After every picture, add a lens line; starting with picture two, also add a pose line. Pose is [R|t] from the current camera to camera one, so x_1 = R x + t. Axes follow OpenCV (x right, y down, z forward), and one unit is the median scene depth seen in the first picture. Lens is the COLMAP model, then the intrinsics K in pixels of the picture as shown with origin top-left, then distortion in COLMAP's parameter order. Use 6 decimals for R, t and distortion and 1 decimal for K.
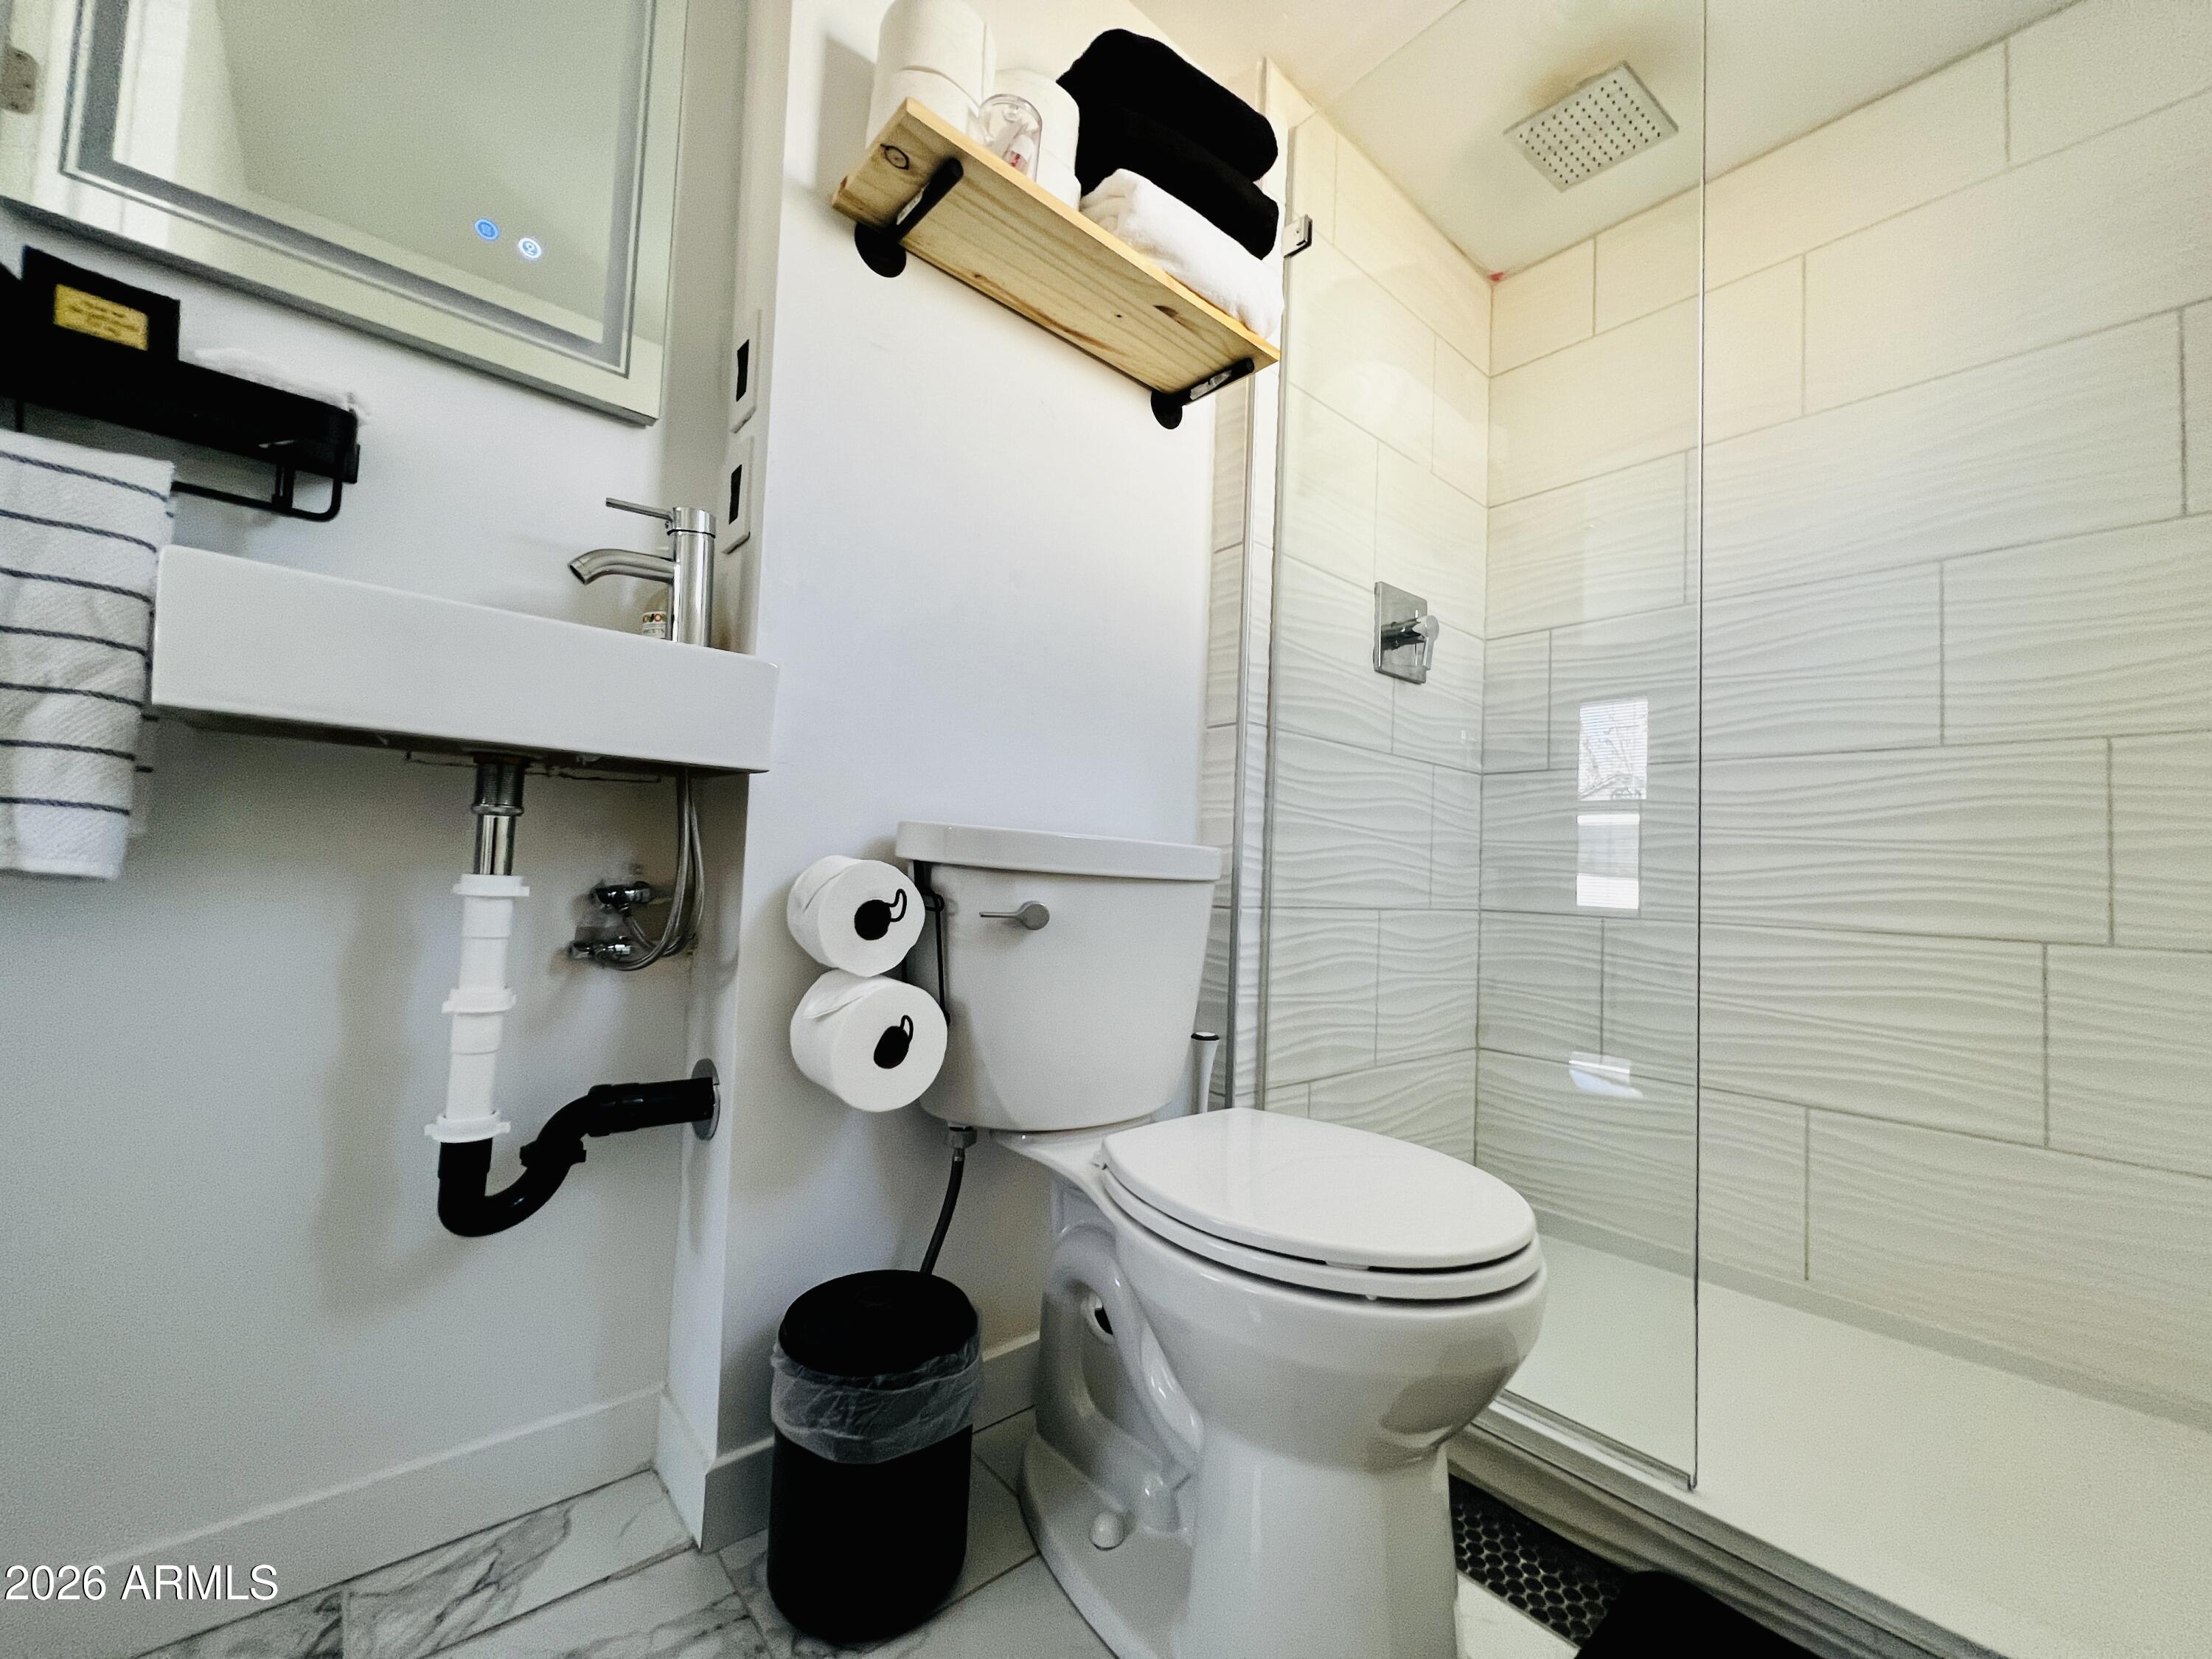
lens RADIAL K [[884.1, 0, 1104.5], [0, 884.1, 833.7], [0, 0, 1]] dist [0.000331, 0.000073]
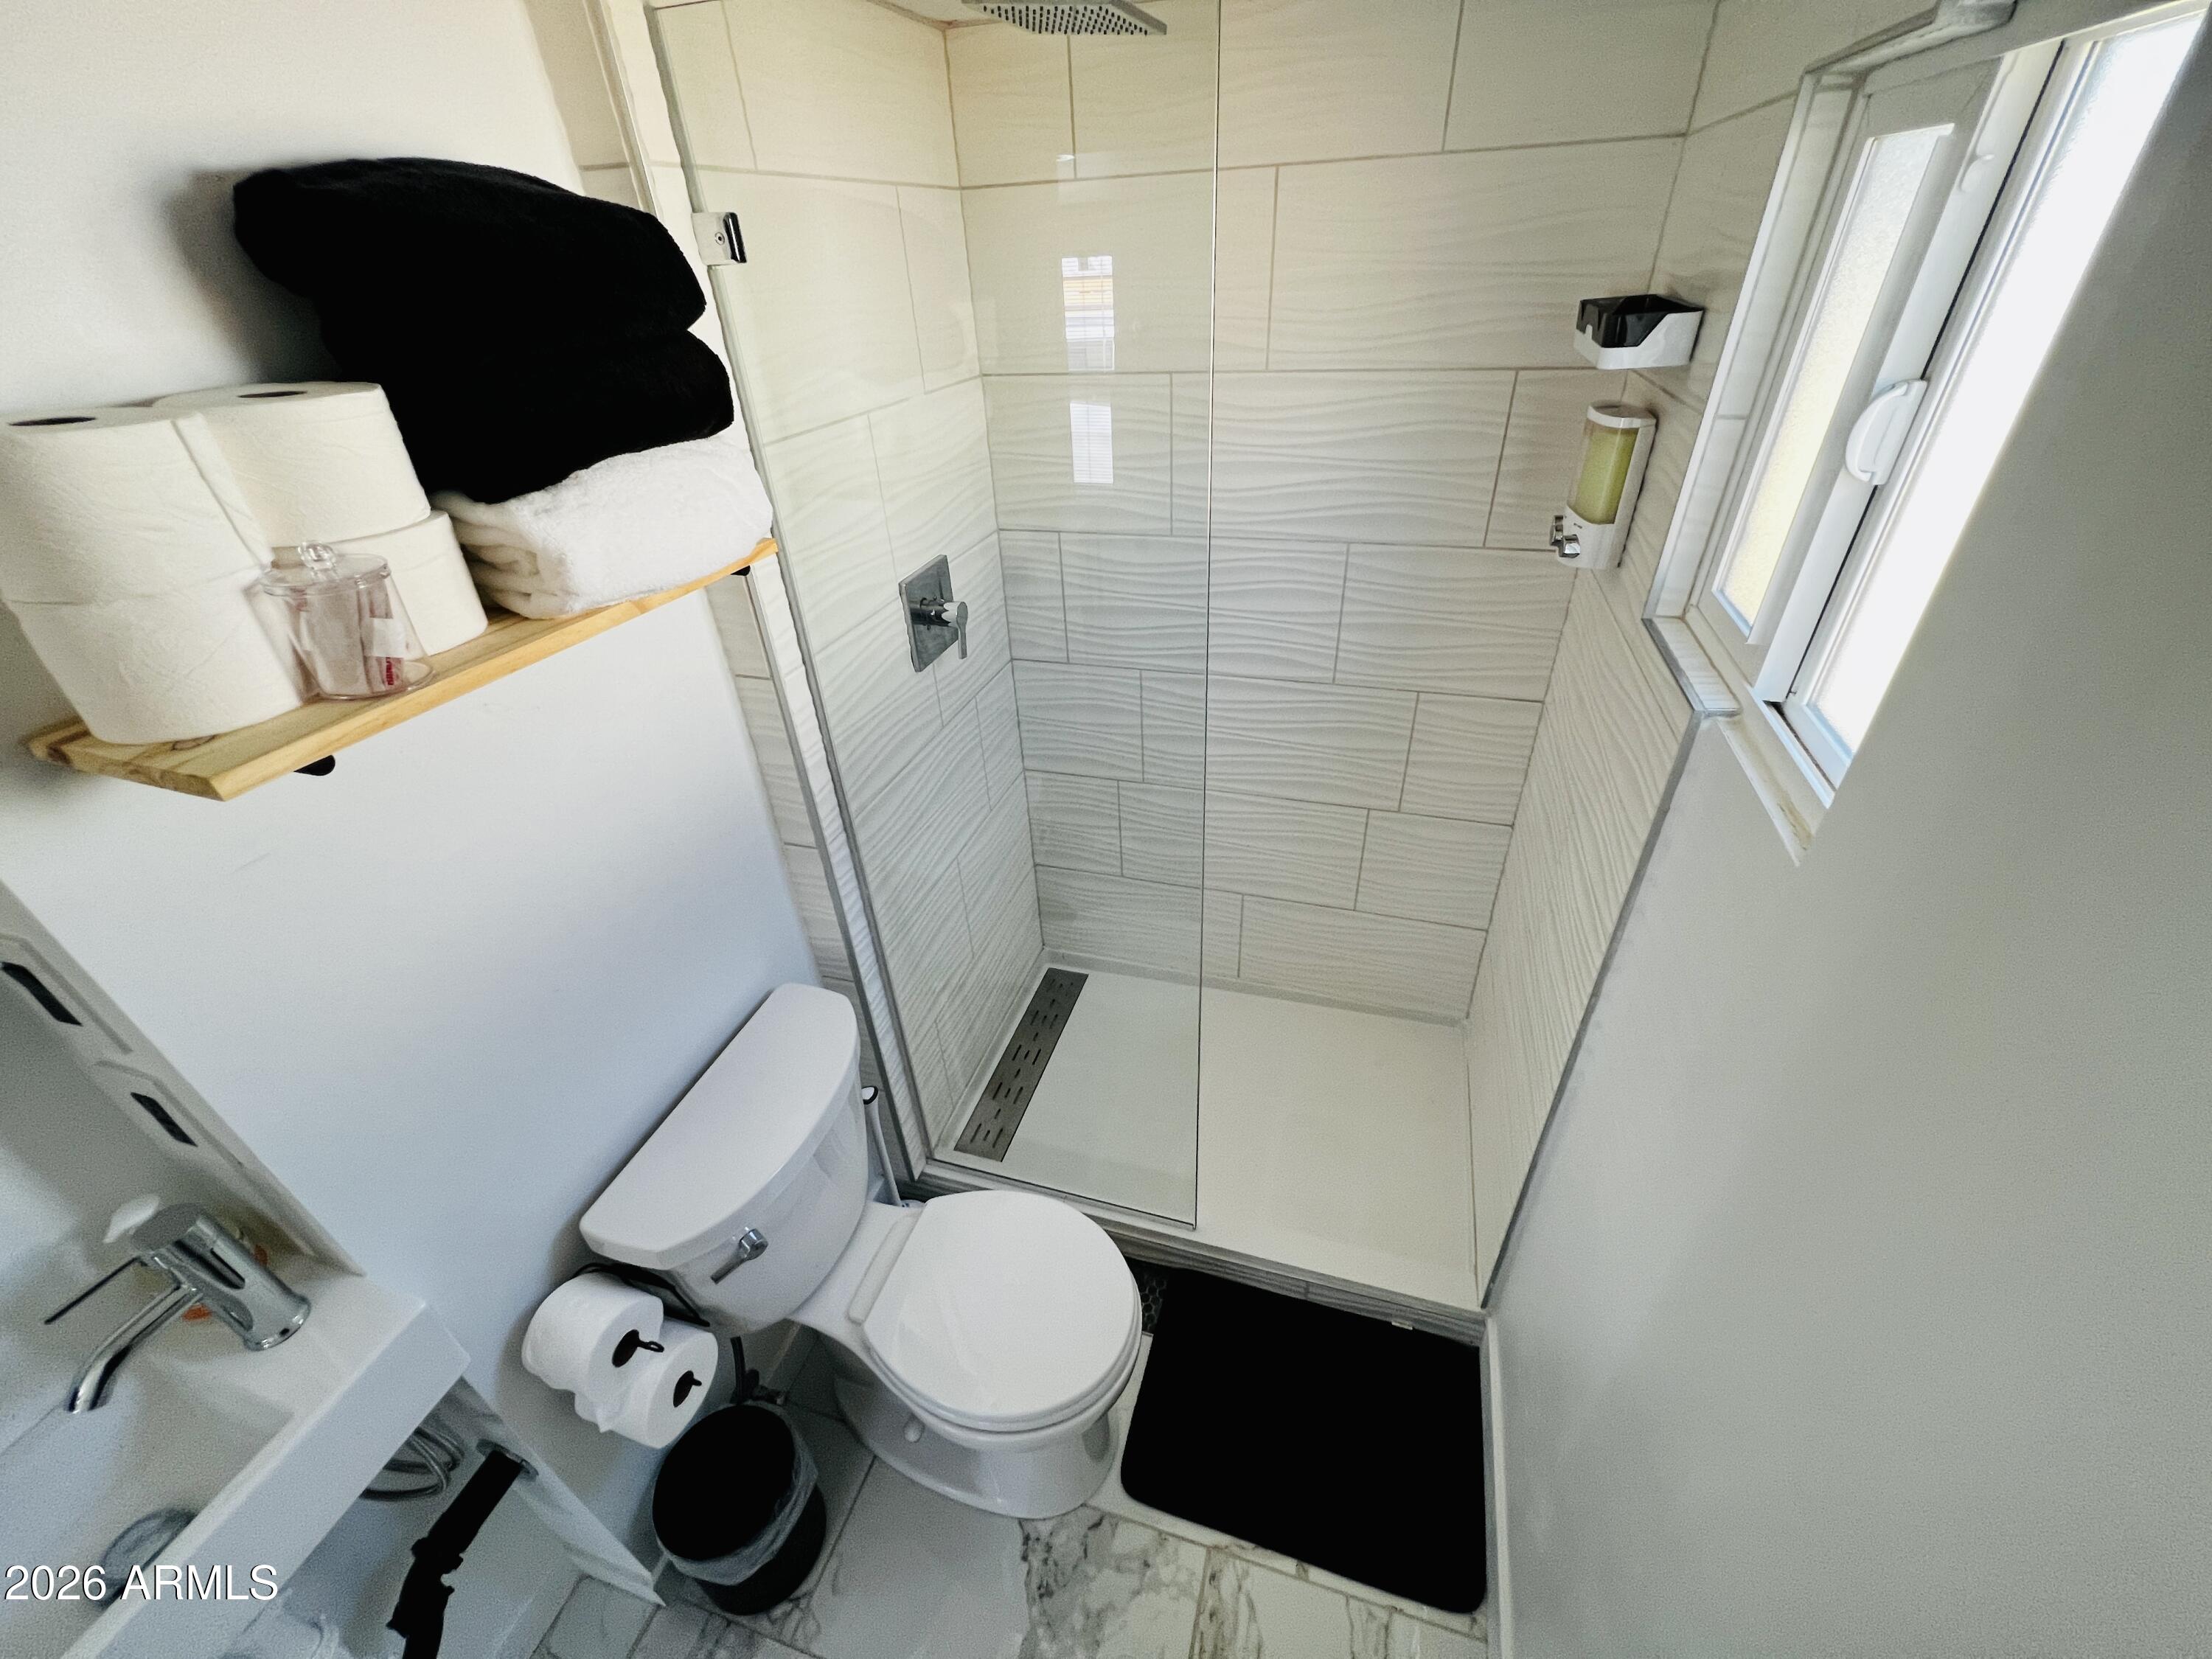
lens RADIAL K [[884.1, 0, 1104.5], [0, 884.1, 833.7], [0, 0, 1]] dist [0.000331, 0.000073]
pose [[0.846797, -0.356743, 0.394551, 0.034330], [0.052752, 0.794418, 0.605076, -0.728636], [-0.529295, -0.491563, 0.691529, 0.134019]]
